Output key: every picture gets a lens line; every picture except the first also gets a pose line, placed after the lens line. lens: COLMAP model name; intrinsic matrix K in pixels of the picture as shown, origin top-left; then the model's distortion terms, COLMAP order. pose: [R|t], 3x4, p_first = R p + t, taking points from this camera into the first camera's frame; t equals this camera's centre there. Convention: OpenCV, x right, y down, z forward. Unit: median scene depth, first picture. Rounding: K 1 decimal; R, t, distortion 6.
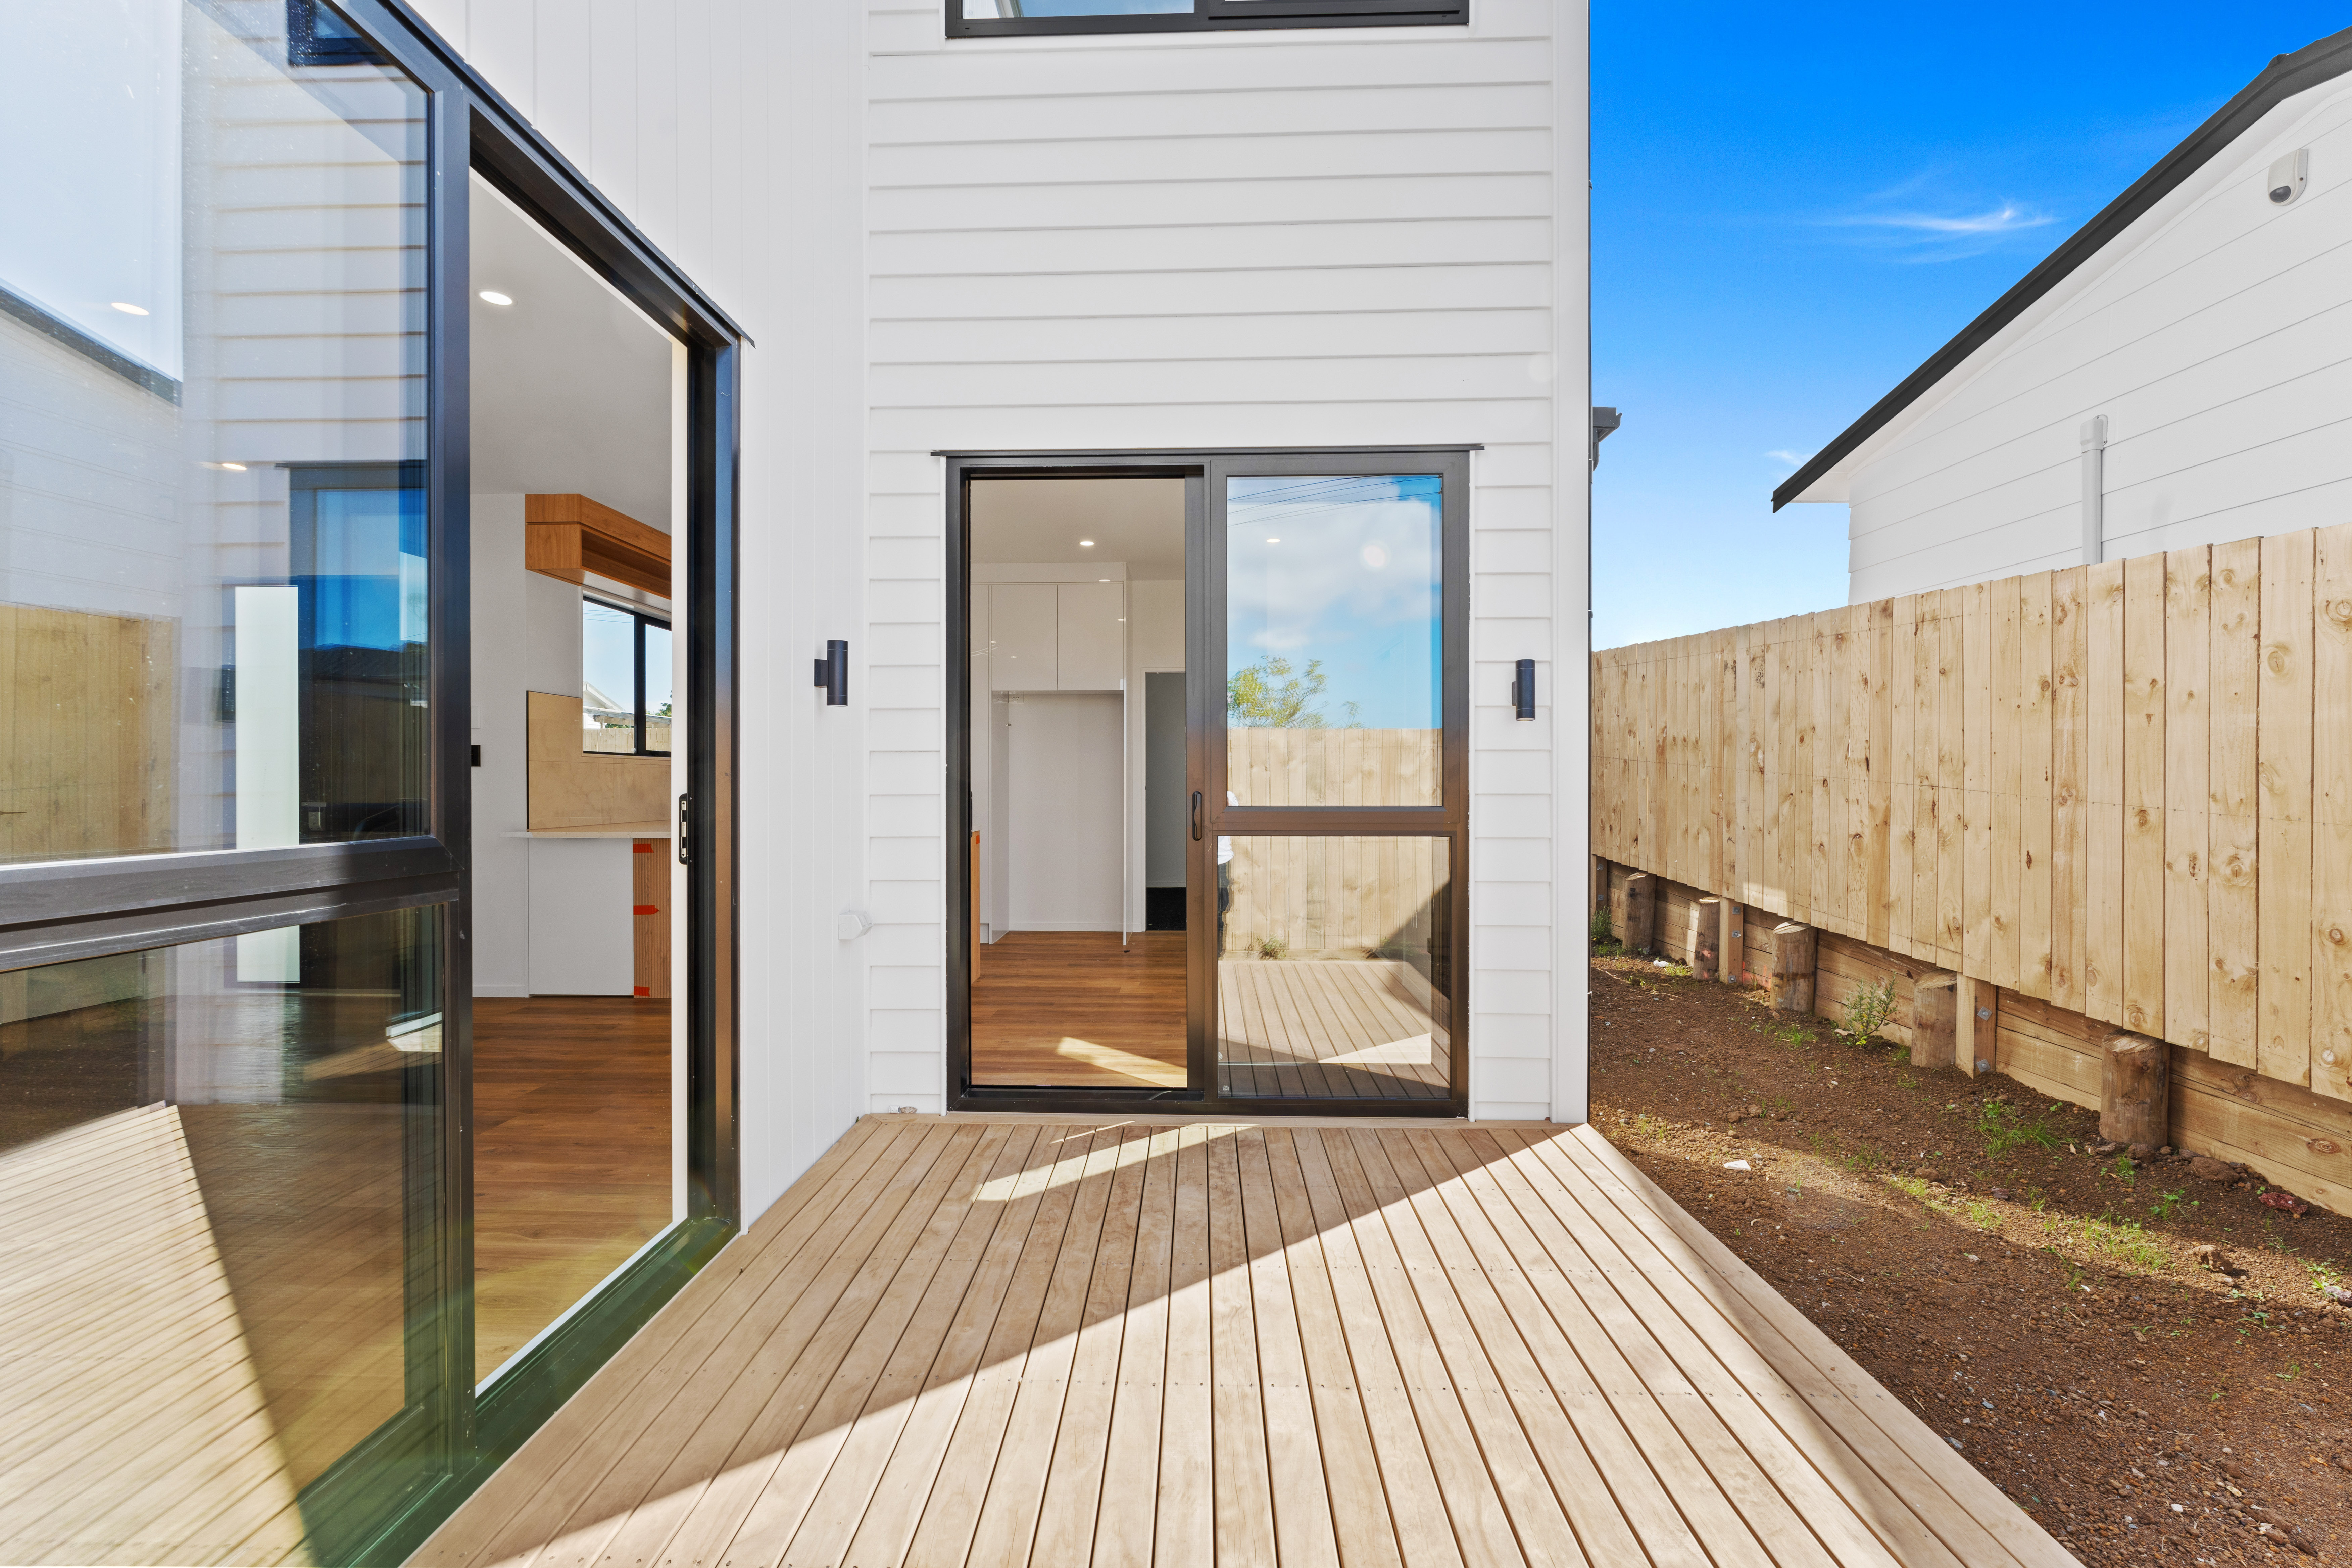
lens RADIAL K [[956.6, 0, 1176.0], [0, 956.6, 784.0], [0, 0, 1]] dist [-0.002405, -0.000243]
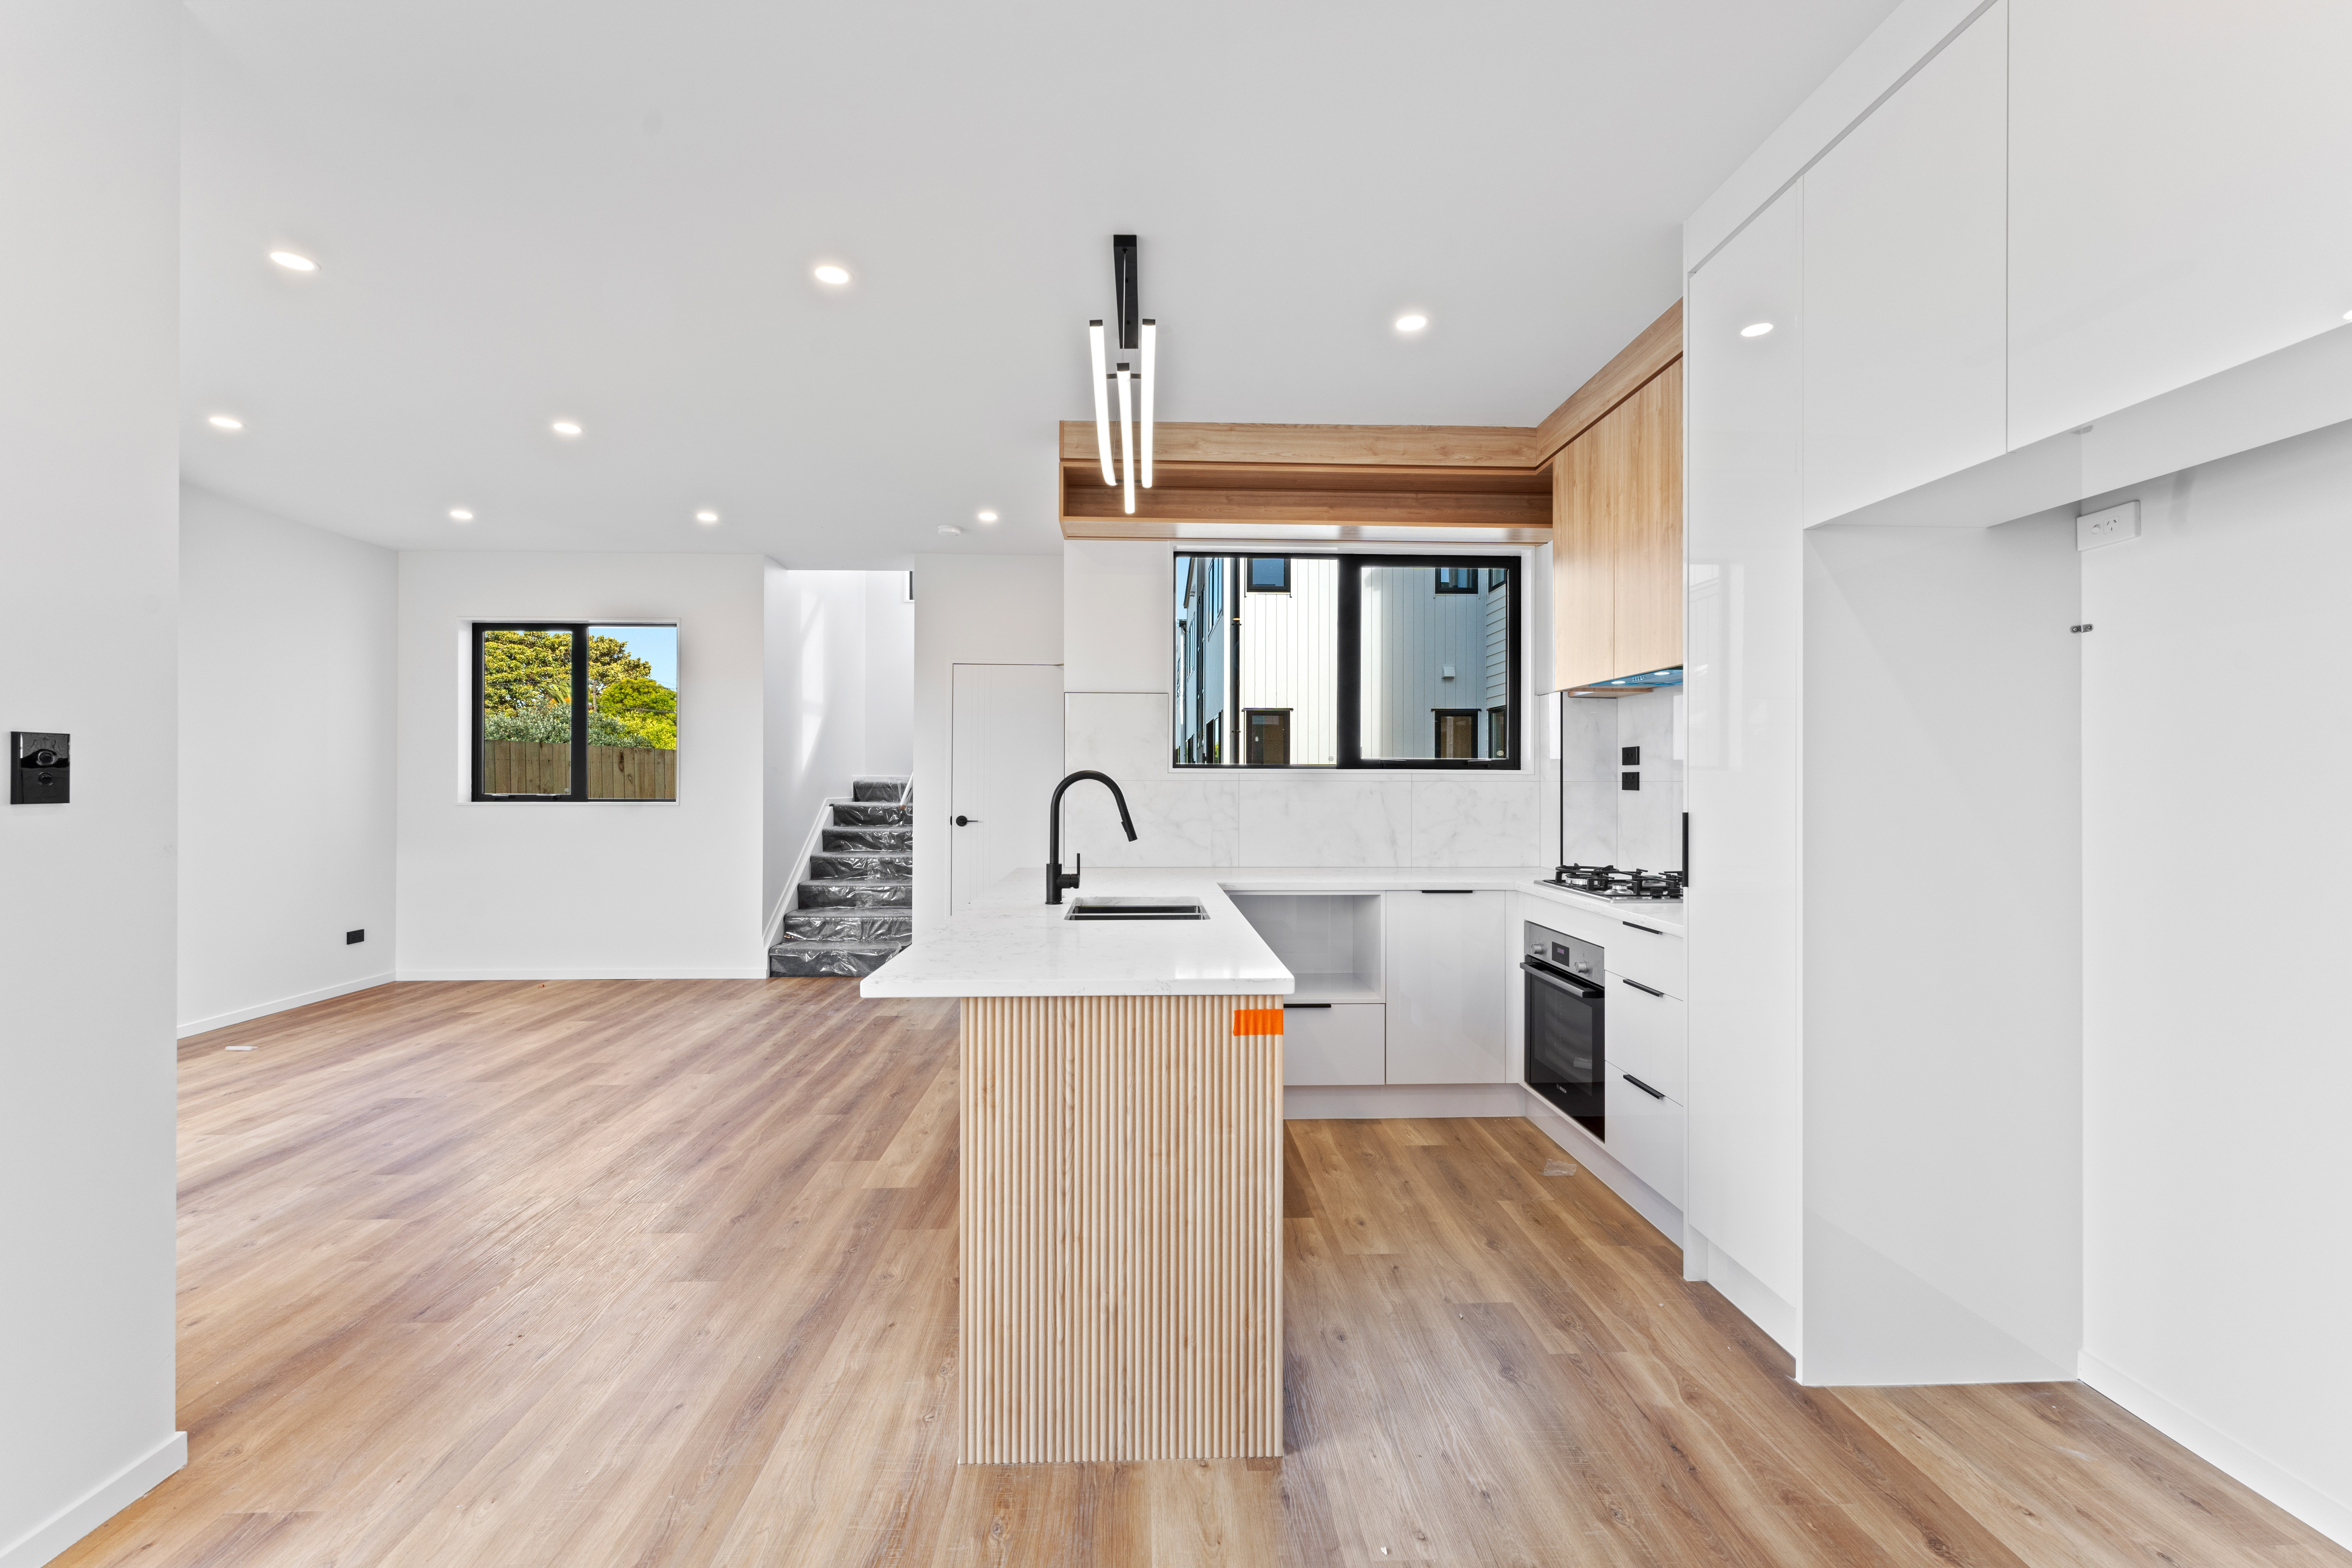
lens RADIAL K [[954.3, 0, 1176.0], [0, 954.3, 784.0], [0, 0, 1]] dist [-0.000946, 0.000020]
pose [[0.070478, 0.003909, -0.997506, 0.121124], [-0.003591, 0.999987, 0.003665, -0.024738], [0.997507, 0.003324, 0.070491, 1.038648]]
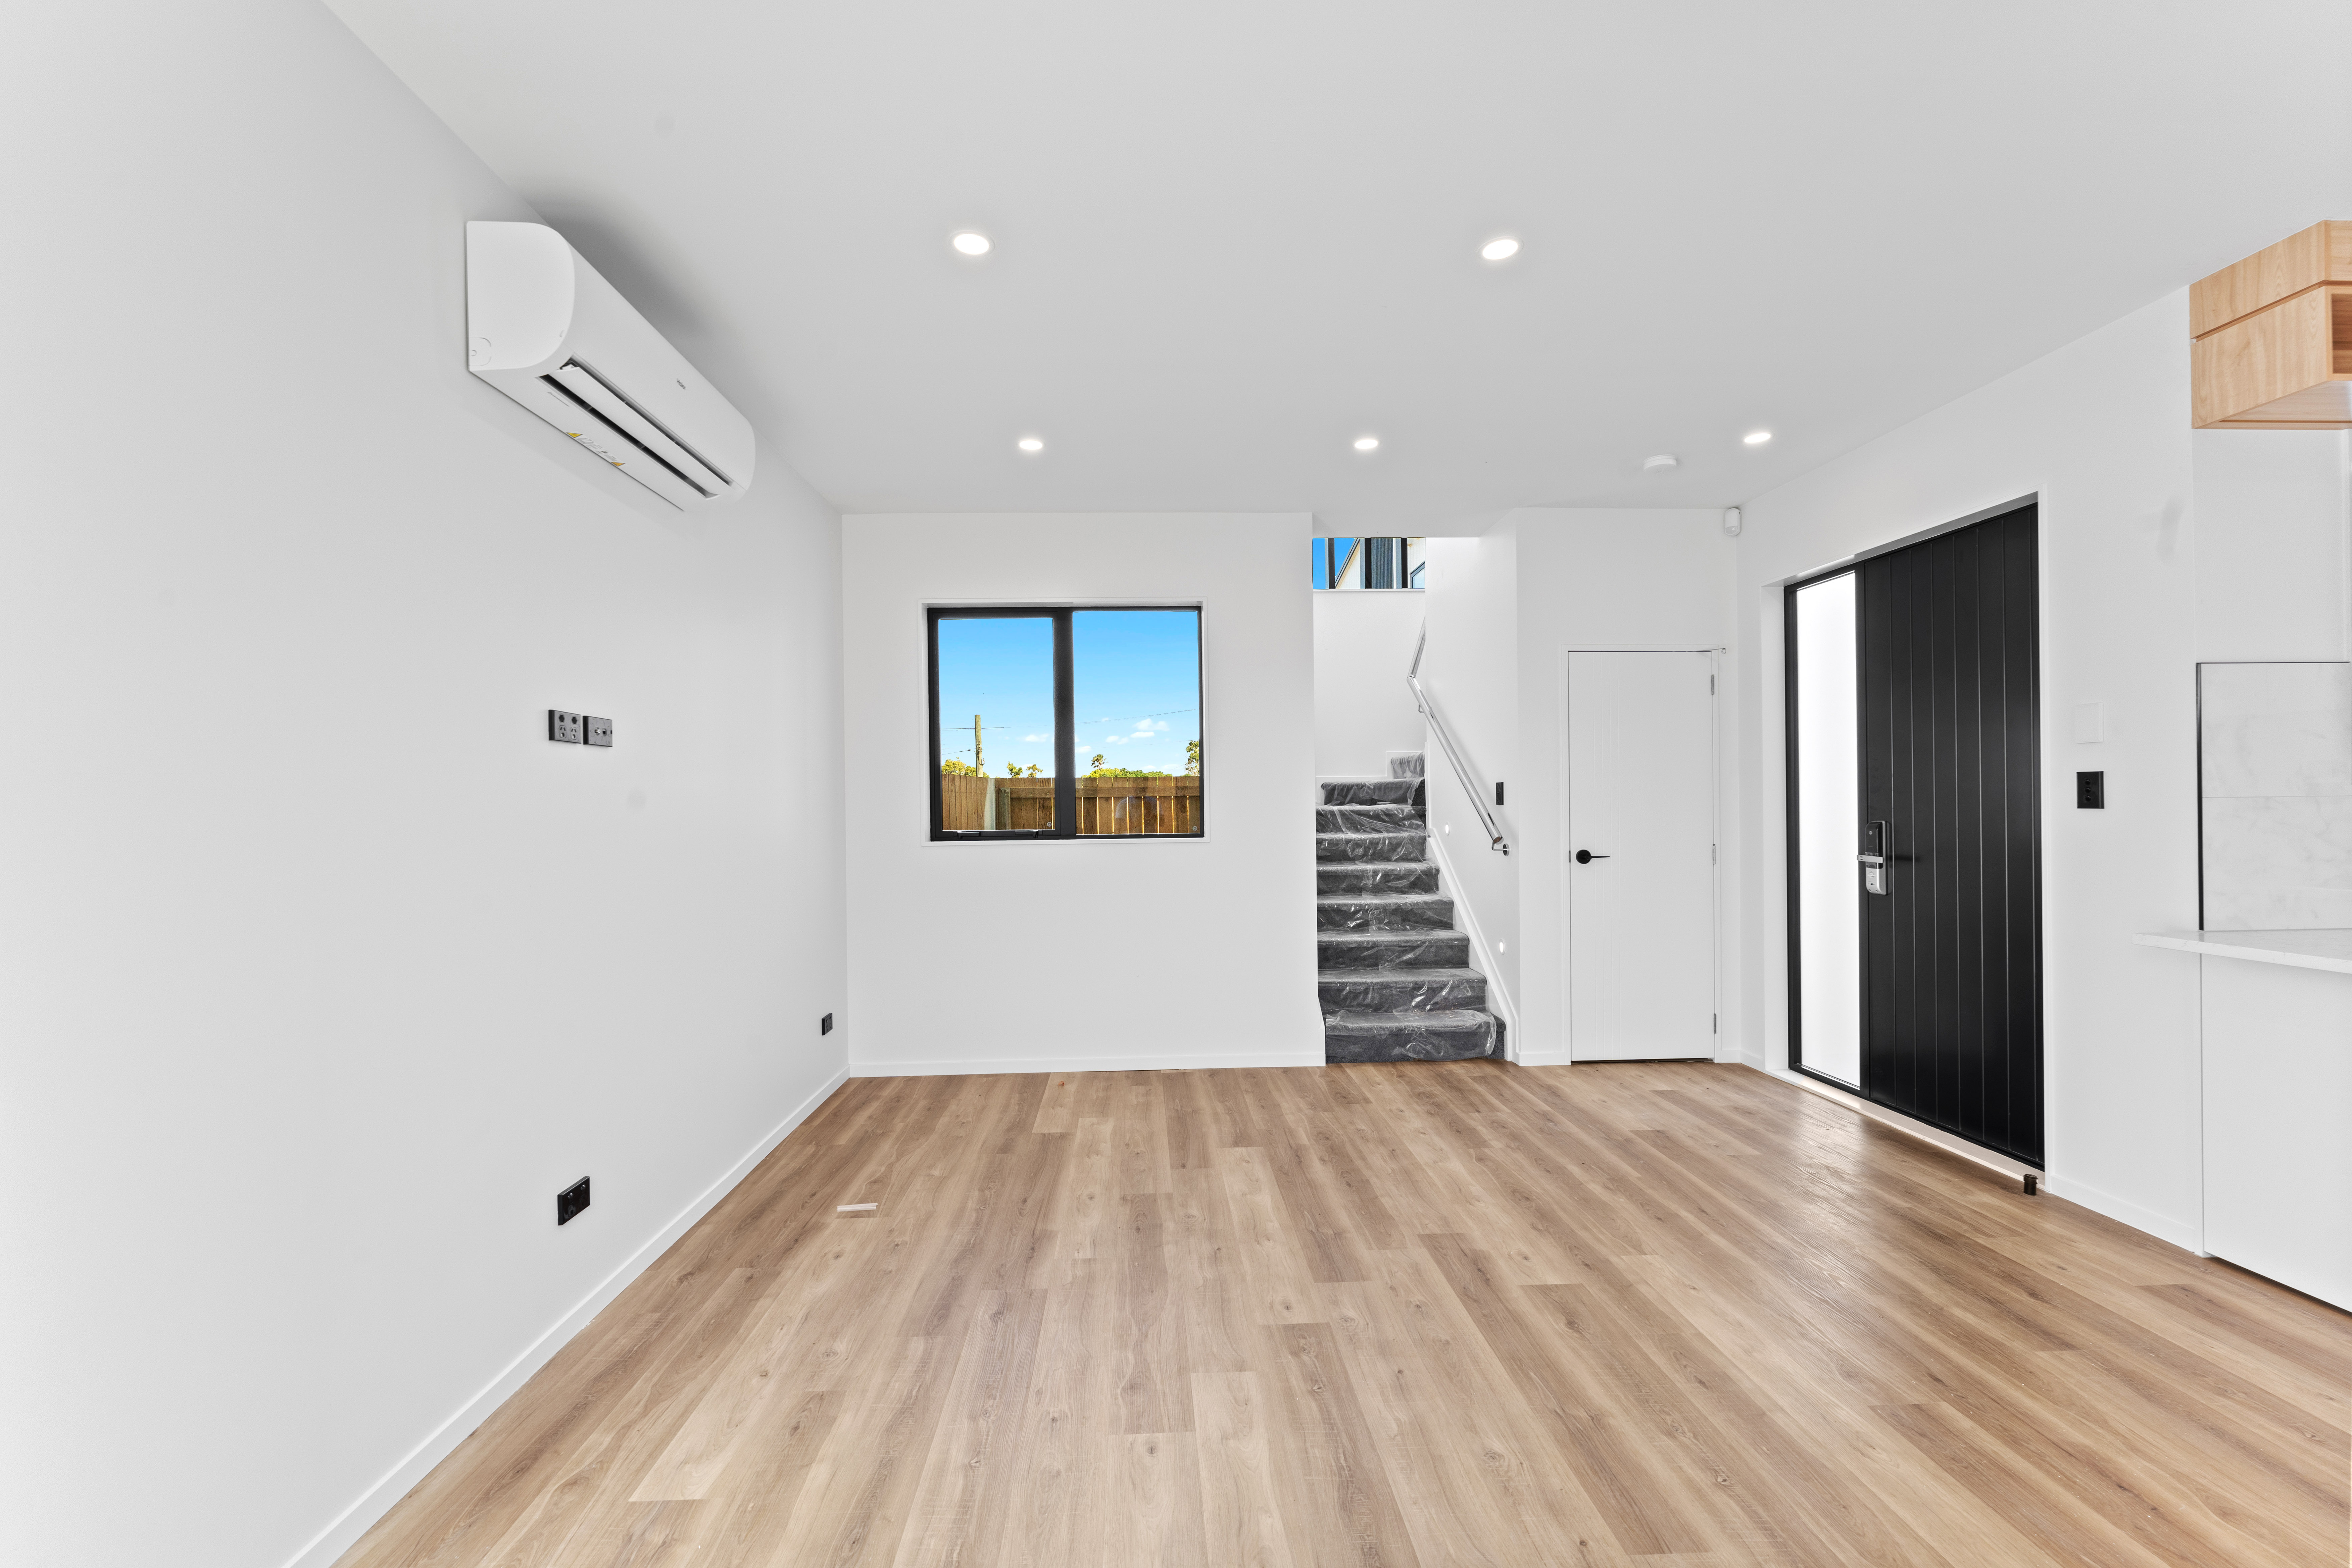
lens RADIAL K [[957.9, 0, 1175.5], [0, 957.9, 805.9], [0, 0, 1]] dist [0.000817, 0.000188]
pose [[0.073314, 0.000473, -0.997309, -0.201207], [0.011497, 0.999933, 0.001319, -0.027156], [0.997243, -0.011562, 0.073303, 0.407728]]
